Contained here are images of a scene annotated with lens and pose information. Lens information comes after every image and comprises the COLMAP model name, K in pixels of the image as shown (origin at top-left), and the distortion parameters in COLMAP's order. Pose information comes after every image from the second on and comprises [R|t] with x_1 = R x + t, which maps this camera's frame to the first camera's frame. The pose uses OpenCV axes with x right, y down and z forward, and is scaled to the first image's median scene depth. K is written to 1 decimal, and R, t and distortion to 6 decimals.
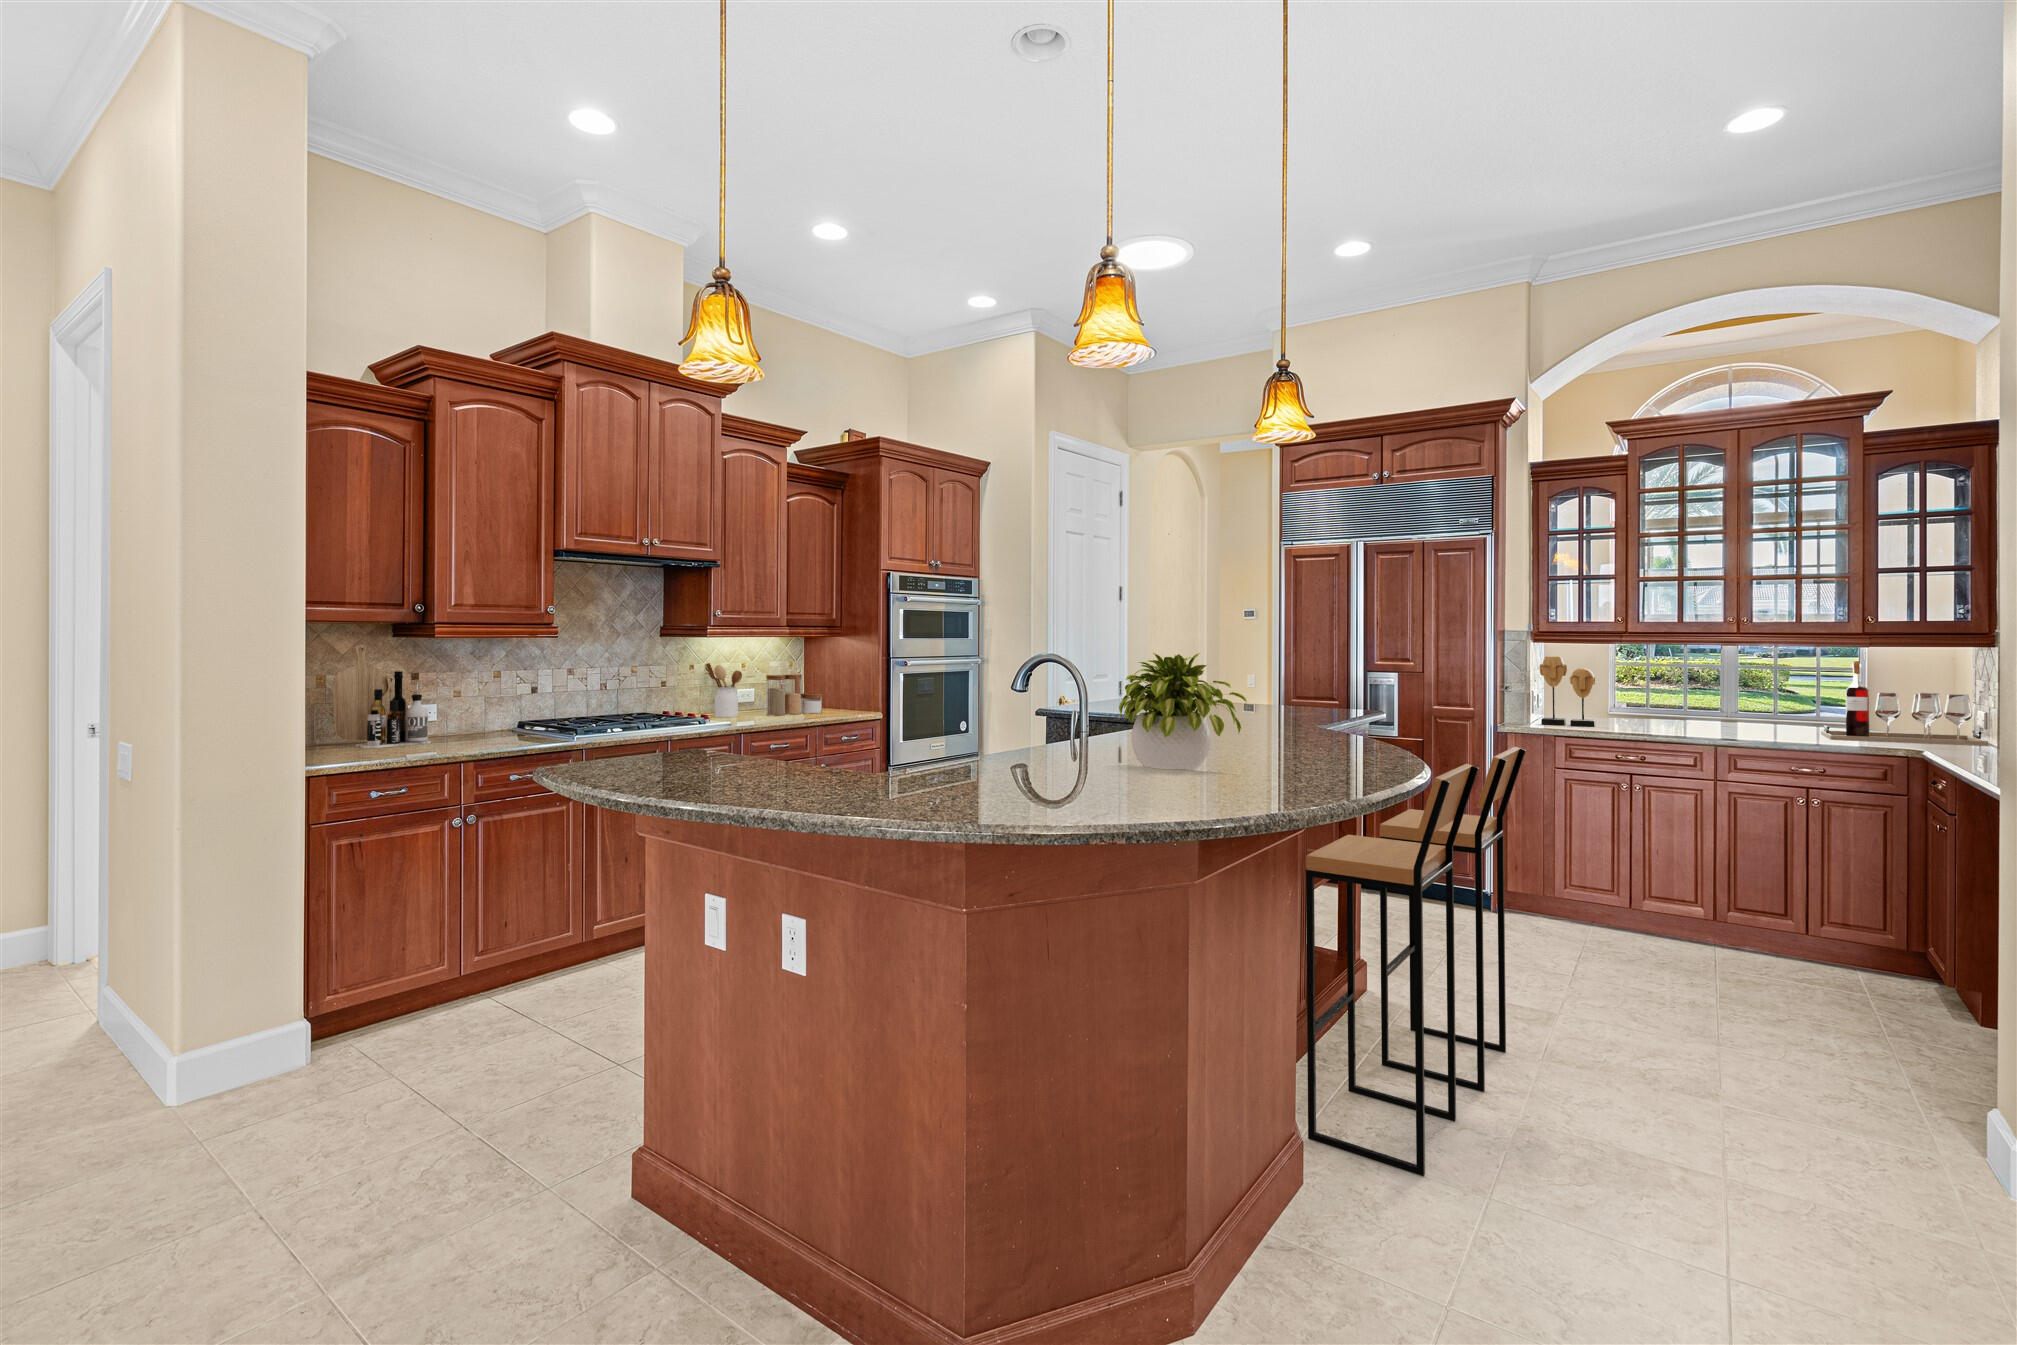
lens RADIAL K [[933.6, 0, 1005.5], [0, 933.6, 634.5], [0, 0, 1]] dist [-0.002322, 0.001041]
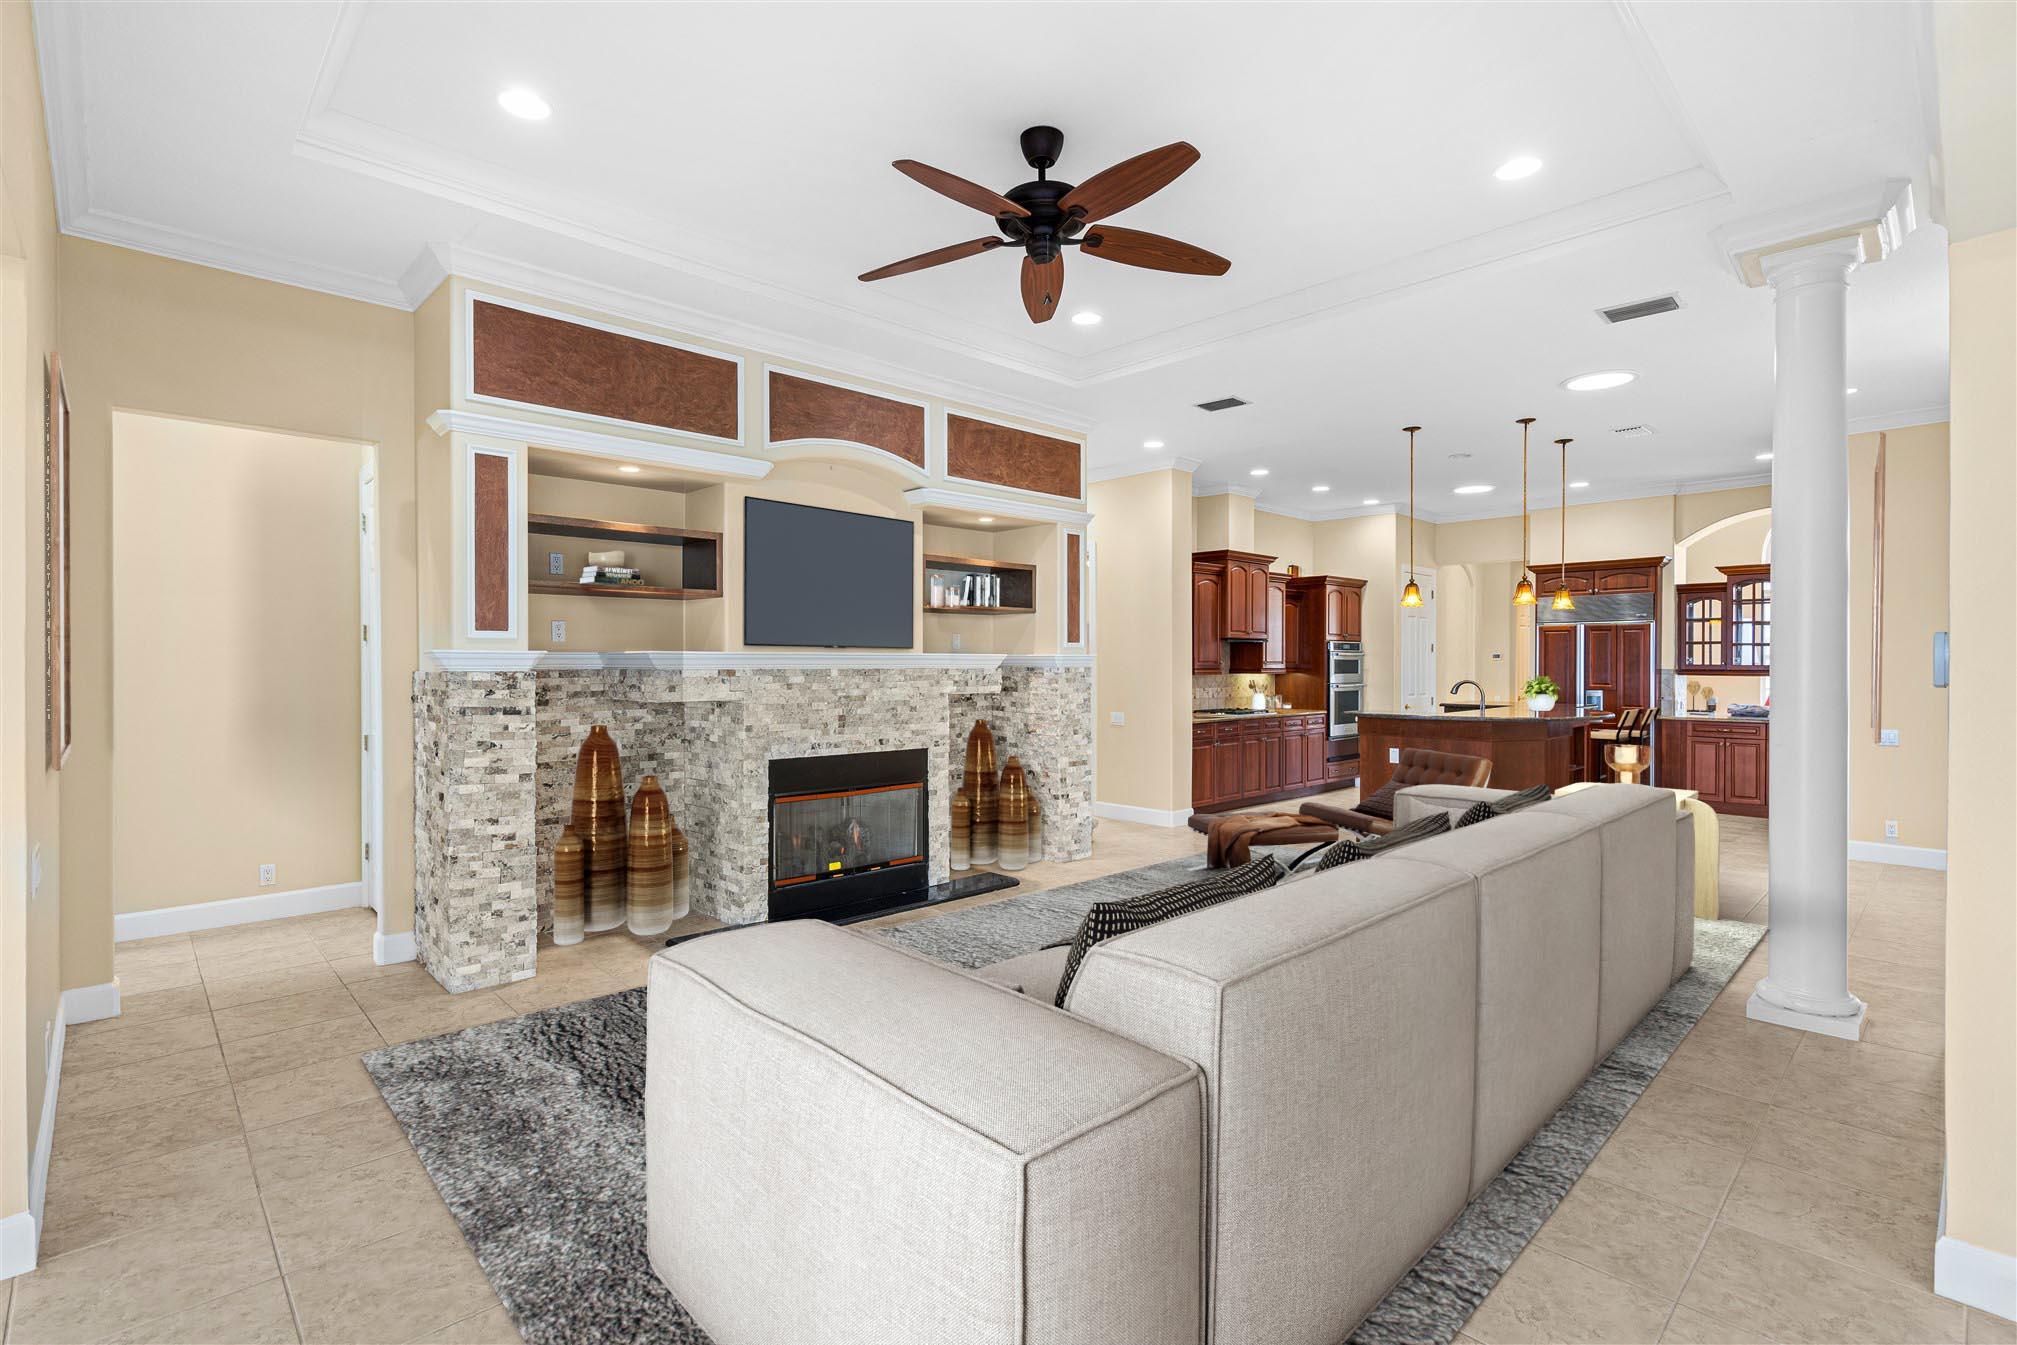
lens RADIAL K [[933.6, 0, 1000.1], [0, 933.6, 670.5], [0, 0, 1]] dist [-0.002322, 0.001041]
pose [[0.985564, -0.002412, -0.169289, -0.516396], [0.003427, 0.999978, 0.005708, -0.017637], [0.169271, -0.006206, 0.985550, -1.193008]]
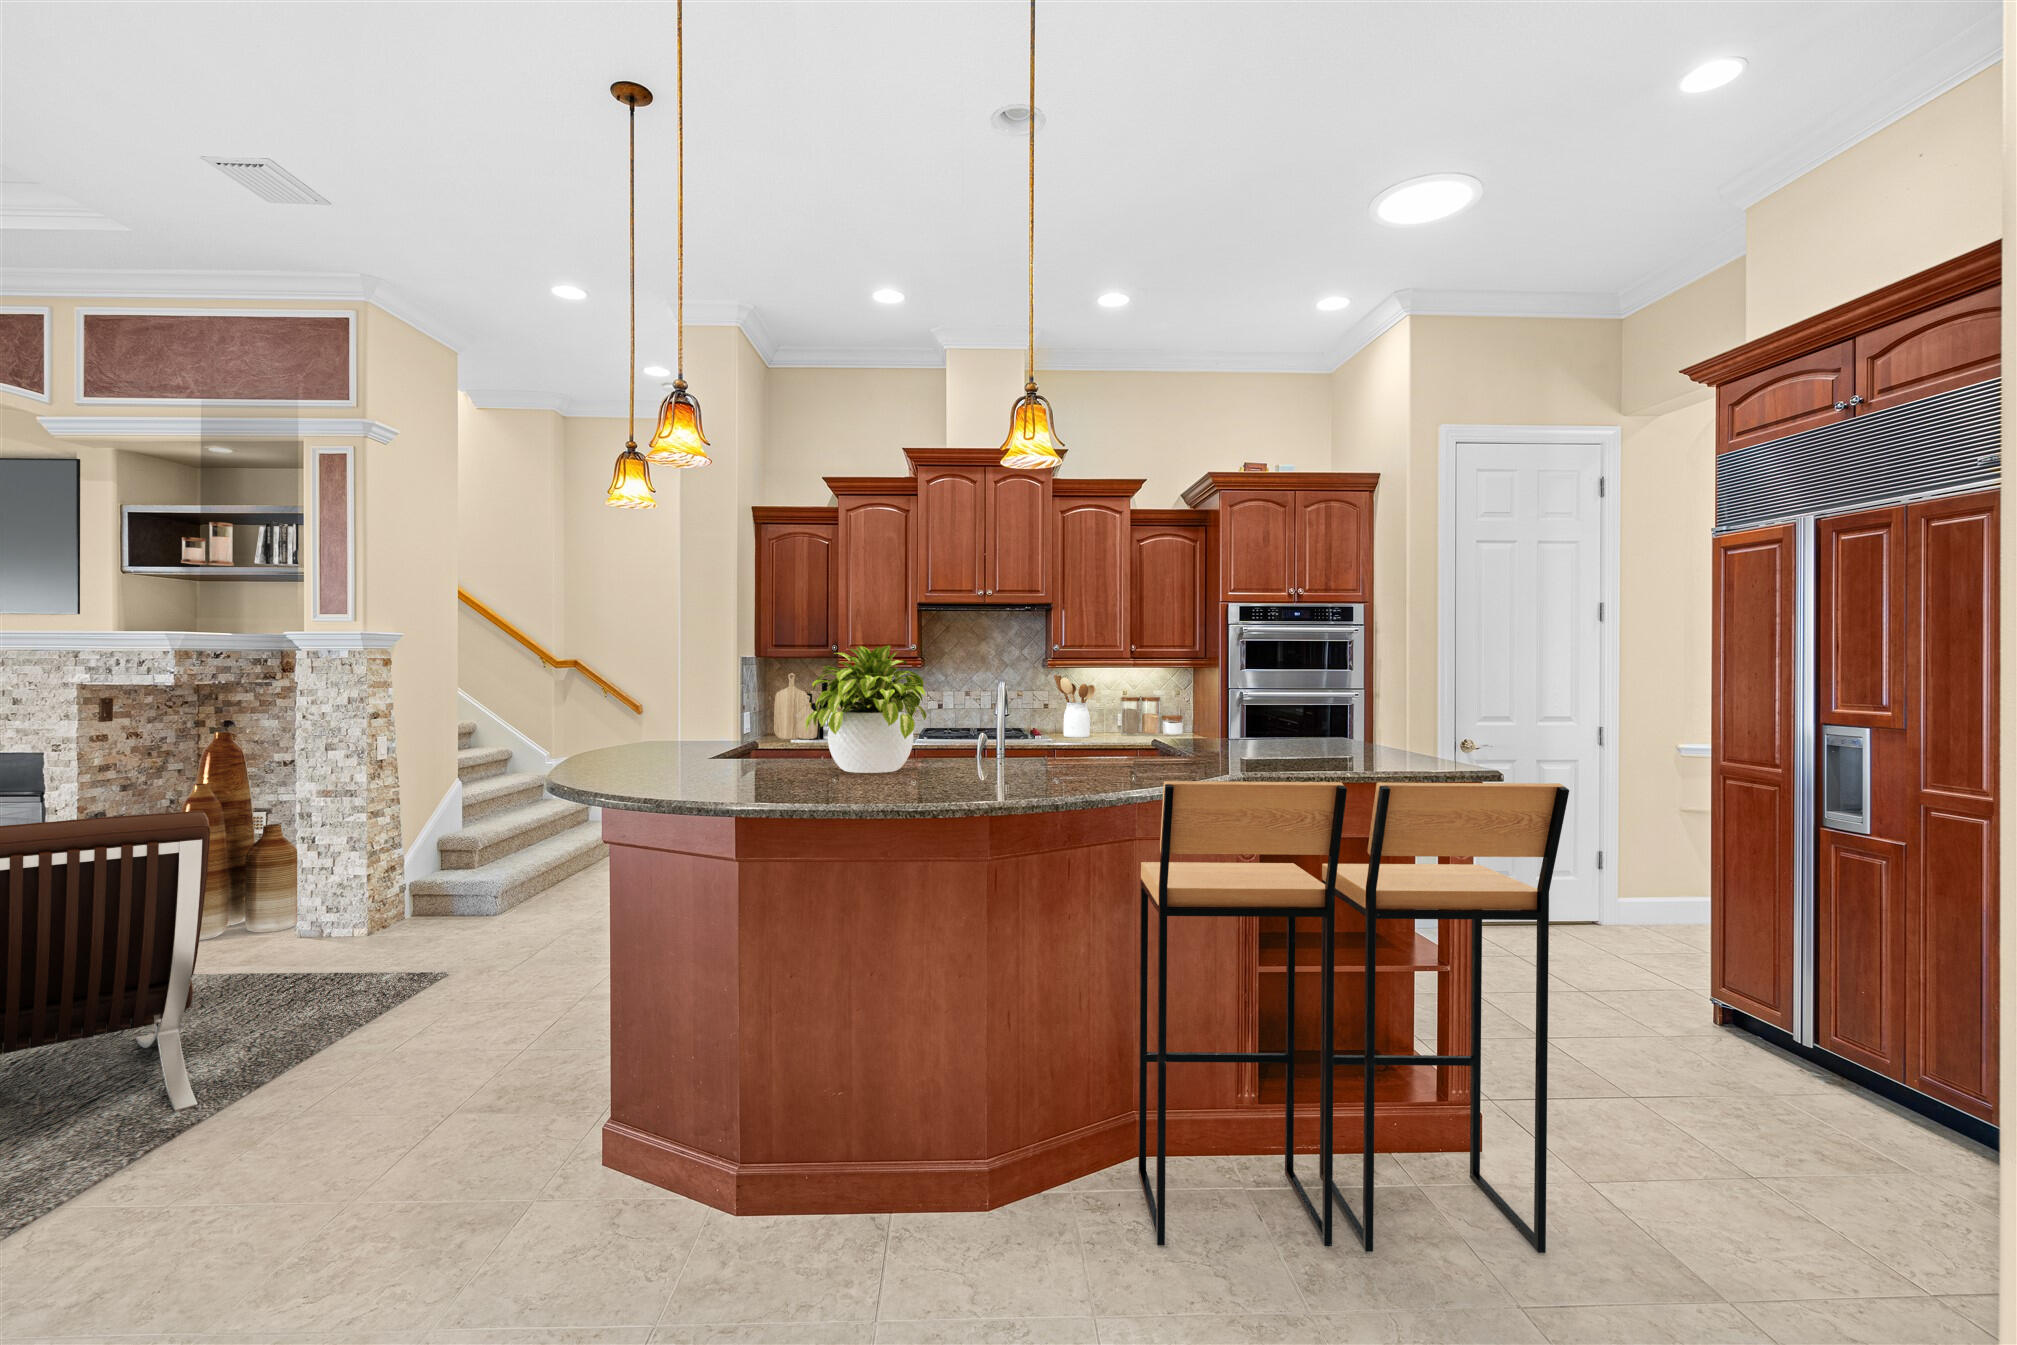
lens RADIAL K [[933.6, 0, 1004.4], [0, 933.6, 670.8], [0, 0, 1]] dist [-0.002322, 0.001041]
pose [[0.623392, 0.003715, -0.781901, 0.551216], [-0.001497, 0.999993, 0.003557, 0.002599], [0.781908, -0.001047, 0.623393, 0.194347]]
